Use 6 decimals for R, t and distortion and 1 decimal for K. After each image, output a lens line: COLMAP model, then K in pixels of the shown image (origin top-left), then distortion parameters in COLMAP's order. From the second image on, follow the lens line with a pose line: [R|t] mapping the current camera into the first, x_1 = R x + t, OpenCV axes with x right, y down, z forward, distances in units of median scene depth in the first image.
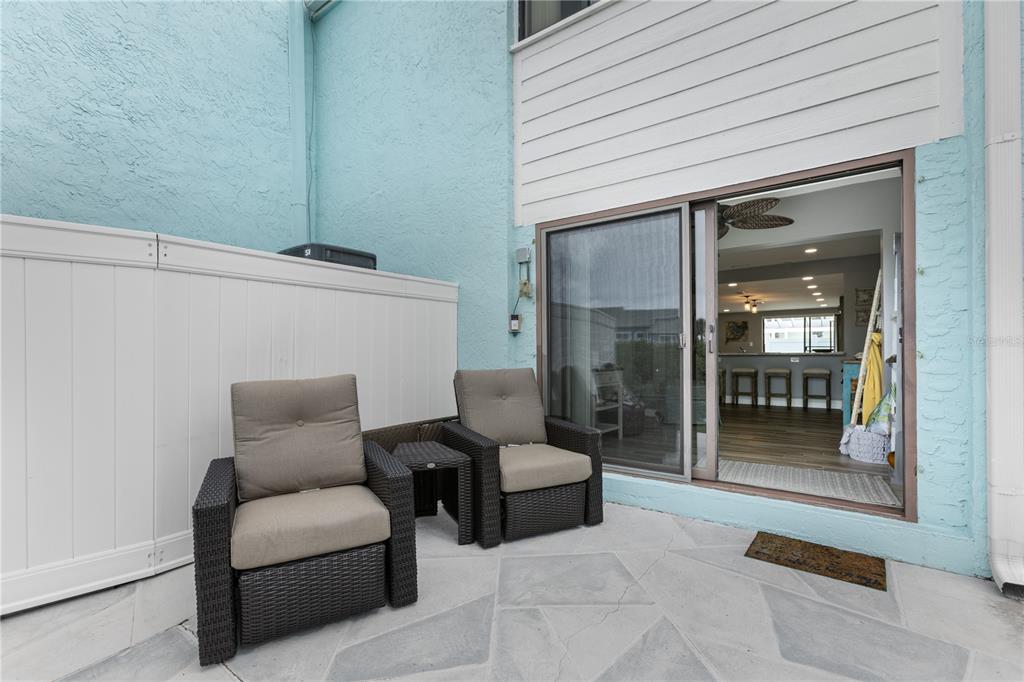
lens RADIAL K [[451.6, 0, 515.2], [0, 451.6, 352.9], [0, 0, 1]] dist [-0.001726, -0.000202]
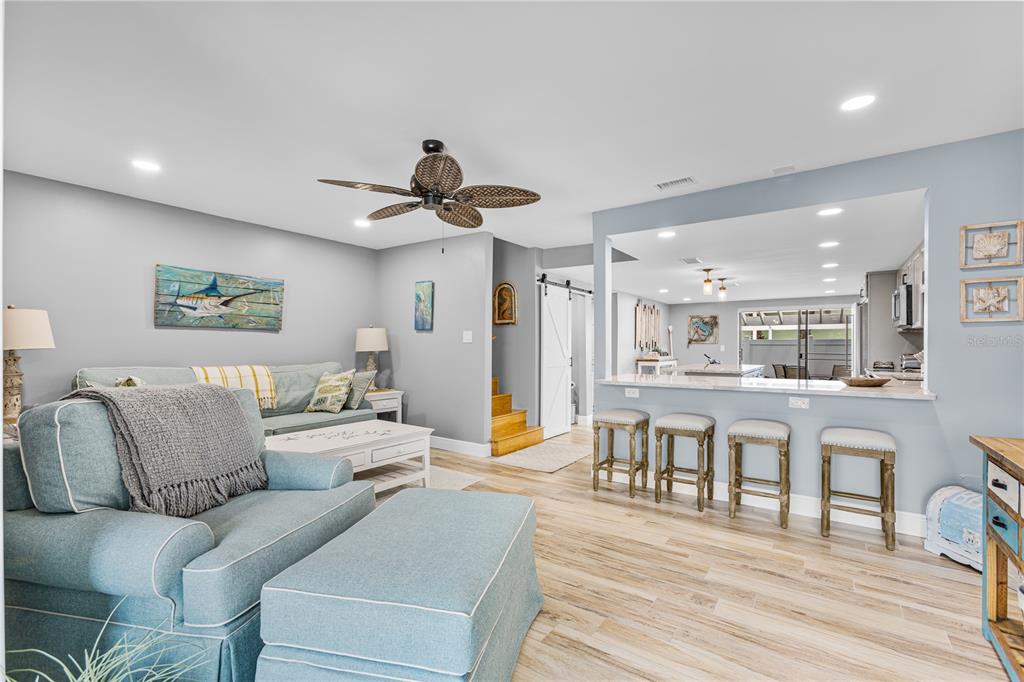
lens RADIAL K [[451.6, 0, 515.2], [0, 451.6, 352.9], [0, 0, 1]] dist [-0.001726, -0.000202]
pose [[0.999502, 0.002914, 0.031434, 0.252476], [-0.003281, 0.999927, 0.011635, -0.026820], [-0.031398, -0.011733, 0.999438, 0.435005]]
